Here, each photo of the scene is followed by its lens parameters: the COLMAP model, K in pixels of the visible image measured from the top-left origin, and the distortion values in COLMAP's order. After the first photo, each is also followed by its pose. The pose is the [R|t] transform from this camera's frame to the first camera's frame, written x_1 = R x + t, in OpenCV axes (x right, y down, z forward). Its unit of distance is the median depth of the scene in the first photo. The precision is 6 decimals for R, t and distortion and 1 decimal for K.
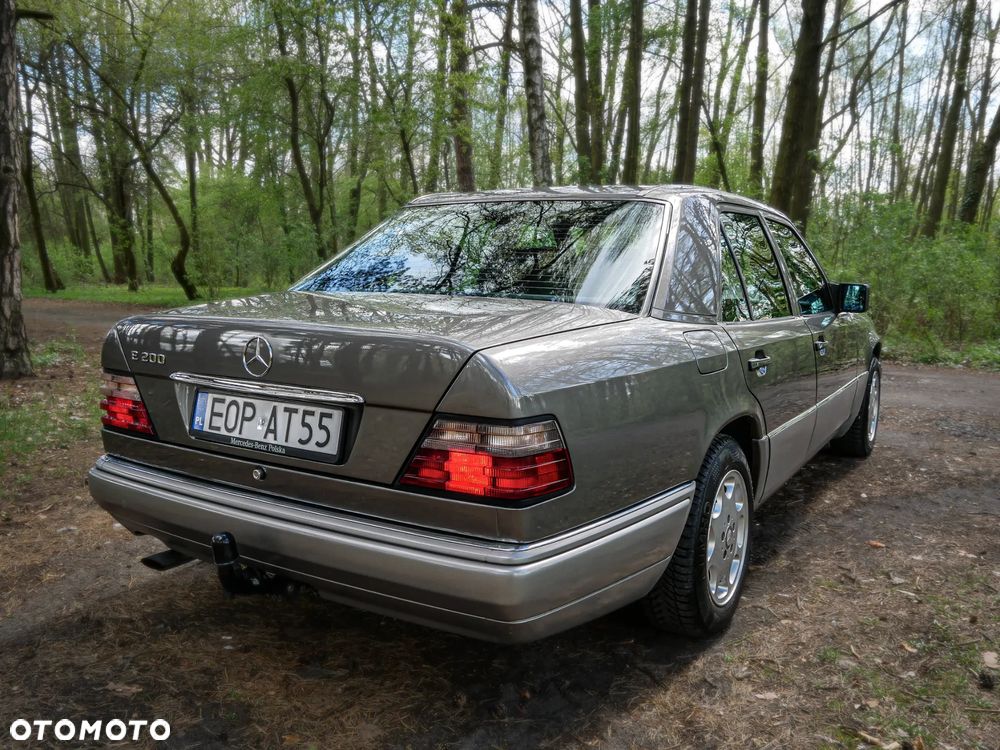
lens RADIAL K [[833.2, 0, 498.1], [0, 833.2, 377.6], [0, 0, 1]] dist [-0.024154, 0.013570]
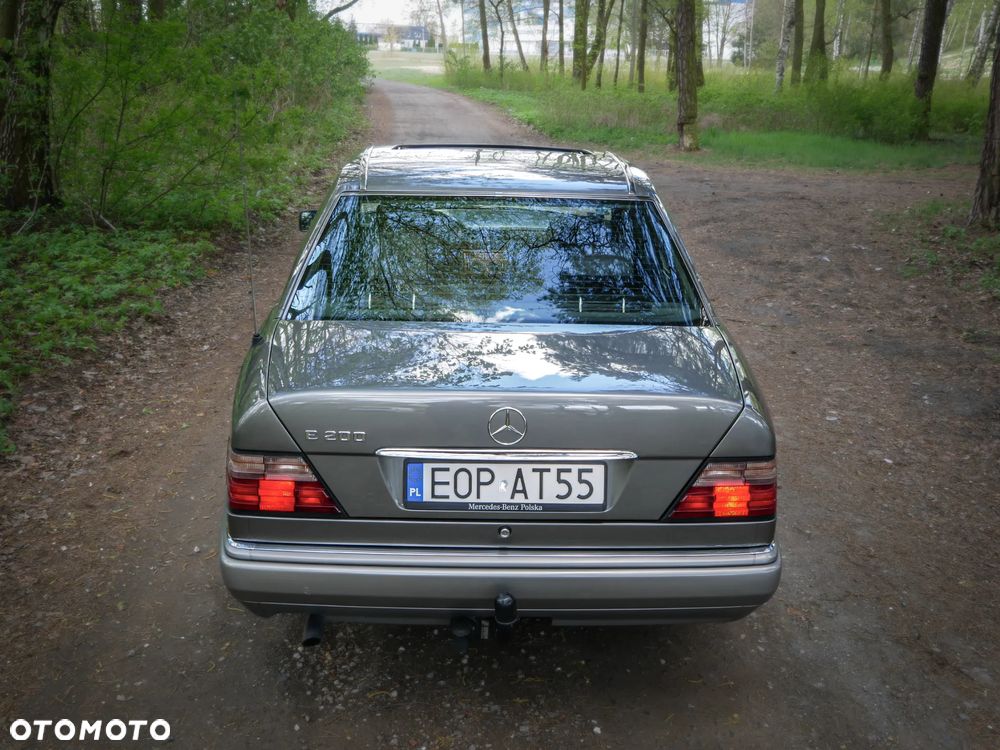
lens RADIAL K [[1077.7, 0, 498.8], [0, 1077.7, 381.3], [0, 0, 1]] dist [0.018568, 0.025718]
pose [[0.831008, -0.152604, 0.534919, -0.989470], [0.061443, 0.980931, 0.184391, -0.323934], [-0.552857, -0.120364, 0.824537, -0.109676]]
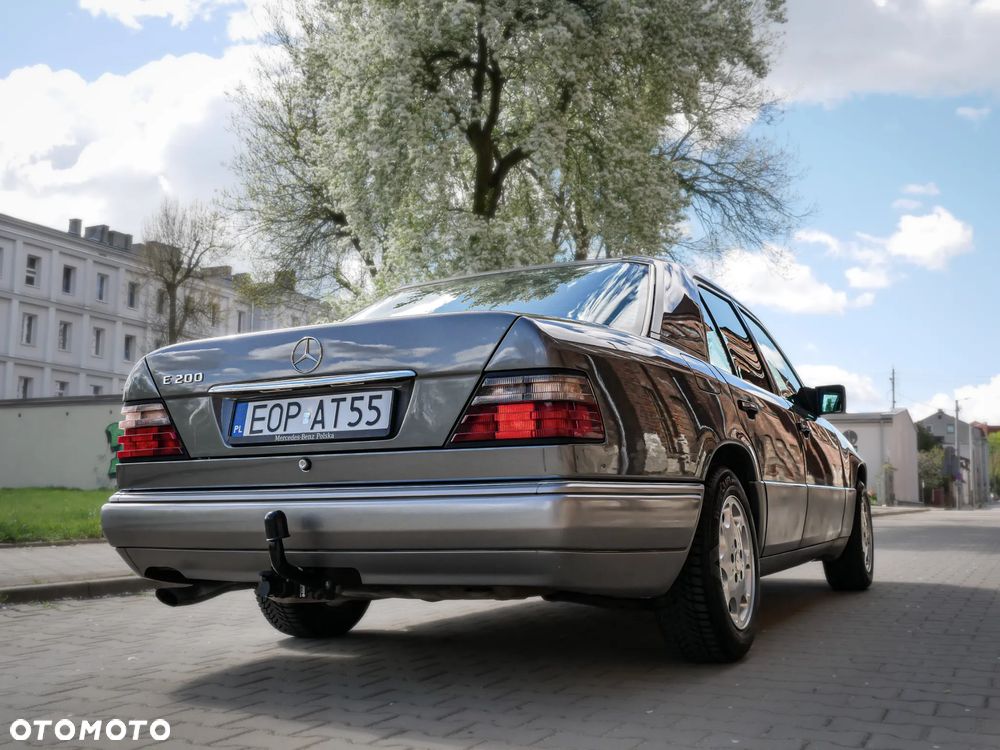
lens RADIAL K [[1069.8, 0, 496.9], [0, 1069.8, 376.4], [0, 0, 1]] dist [0.007589, 0.013503]
pose [[0.996056, -0.016479, 0.087178, -0.158132], [0.038206, 0.966495, -0.253825, 0.358533], [-0.080074, 0.256155, 0.963313, -0.359245]]
